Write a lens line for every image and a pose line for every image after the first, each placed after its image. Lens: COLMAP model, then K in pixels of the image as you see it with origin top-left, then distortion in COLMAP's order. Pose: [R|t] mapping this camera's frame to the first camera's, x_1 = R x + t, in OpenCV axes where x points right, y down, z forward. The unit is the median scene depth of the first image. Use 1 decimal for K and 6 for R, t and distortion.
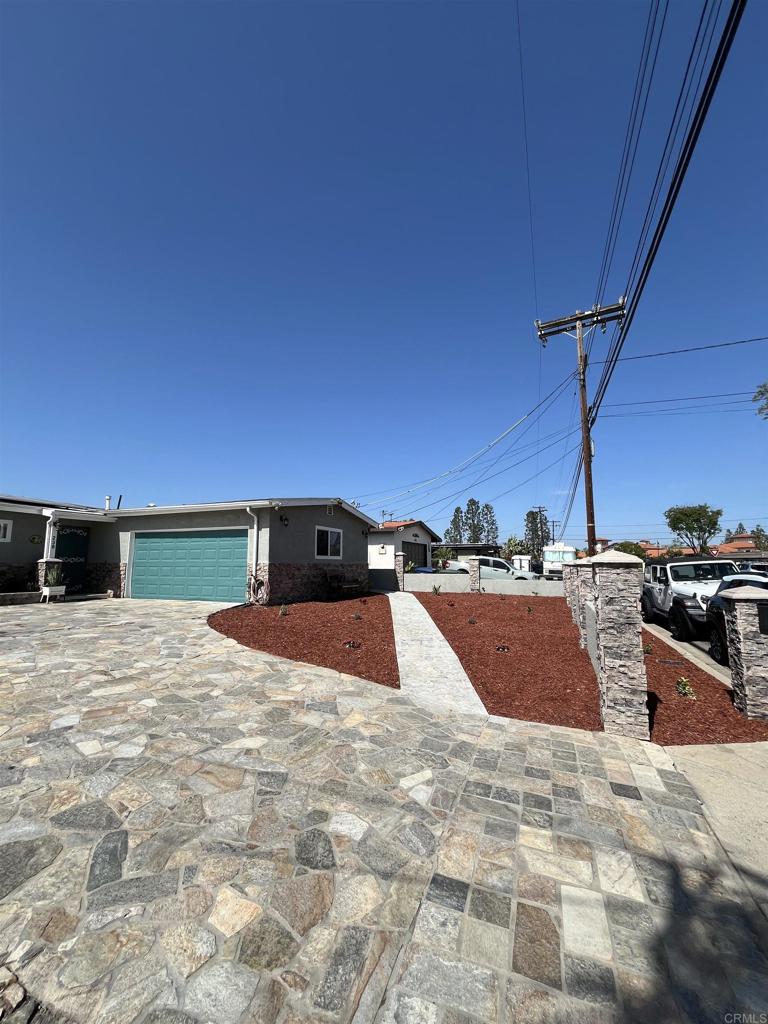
lens RADIAL K [[412.2, 0, 379.1], [0, 412.2, 511.3], [0, 0, 1]] dist [-0.001456, 0.000182]
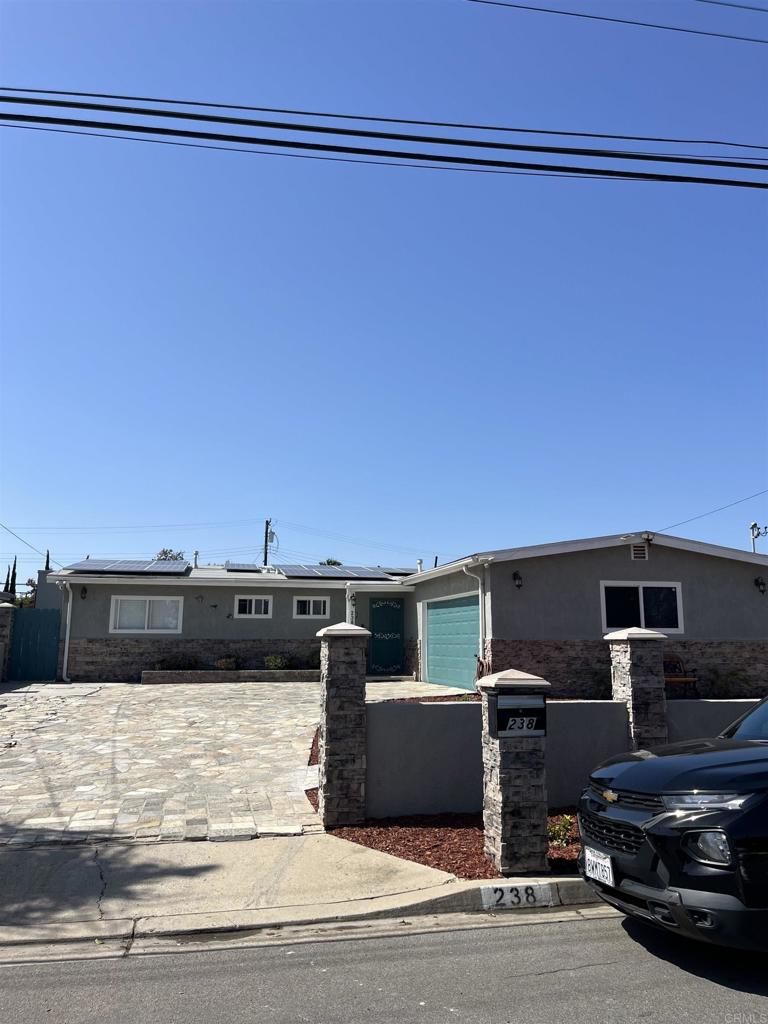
lens RADIAL K [[804.6, 0, 384.0], [0, 804.6, 512.0], [0, 0, 1]] dist [0.032192, -0.001161]
pose [[0.553888, -0.132343, -0.822006, 1.928118], [0.104251, 0.990540, -0.089230, 0.016786], [0.826039, -0.036271, 0.562445, 0.076798]]
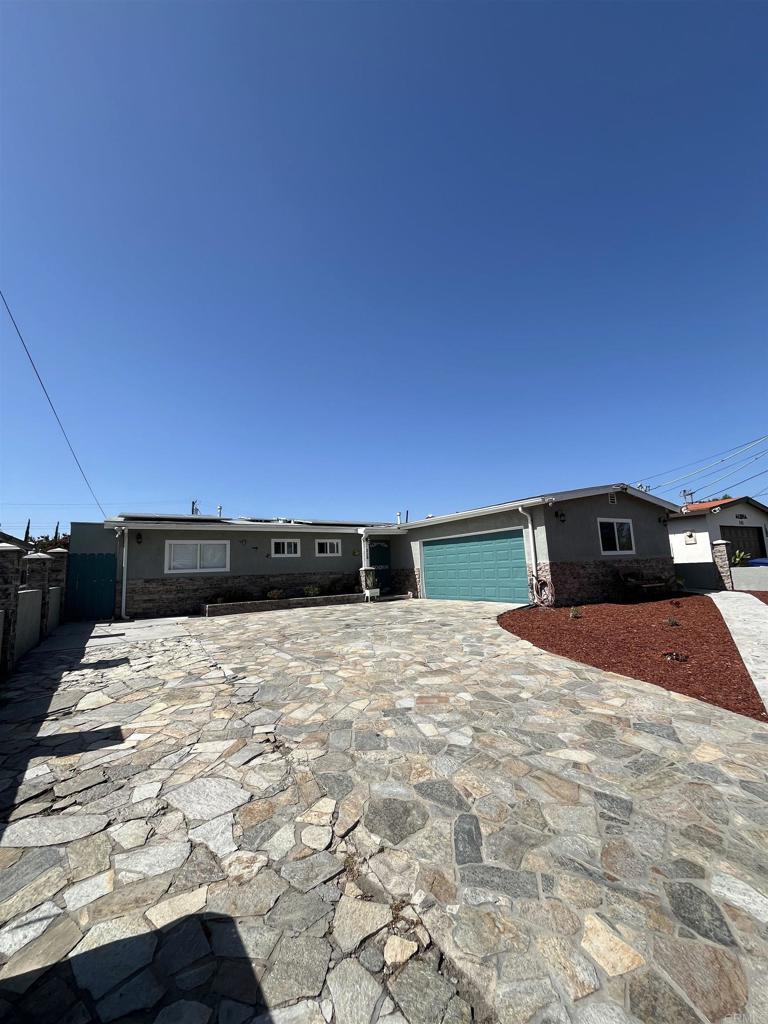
lens RADIAL K [[412.2, 0, 379.1], [0, 412.2, 511.3], [0, 0, 1]] dist [-0.001456, 0.000182]
pose [[0.807893, -0.118977, -0.577194, -0.050231], [0.118758, 0.992185, -0.038294, -0.004326], [0.577239, -0.037609, 0.815709, 0.000018]]
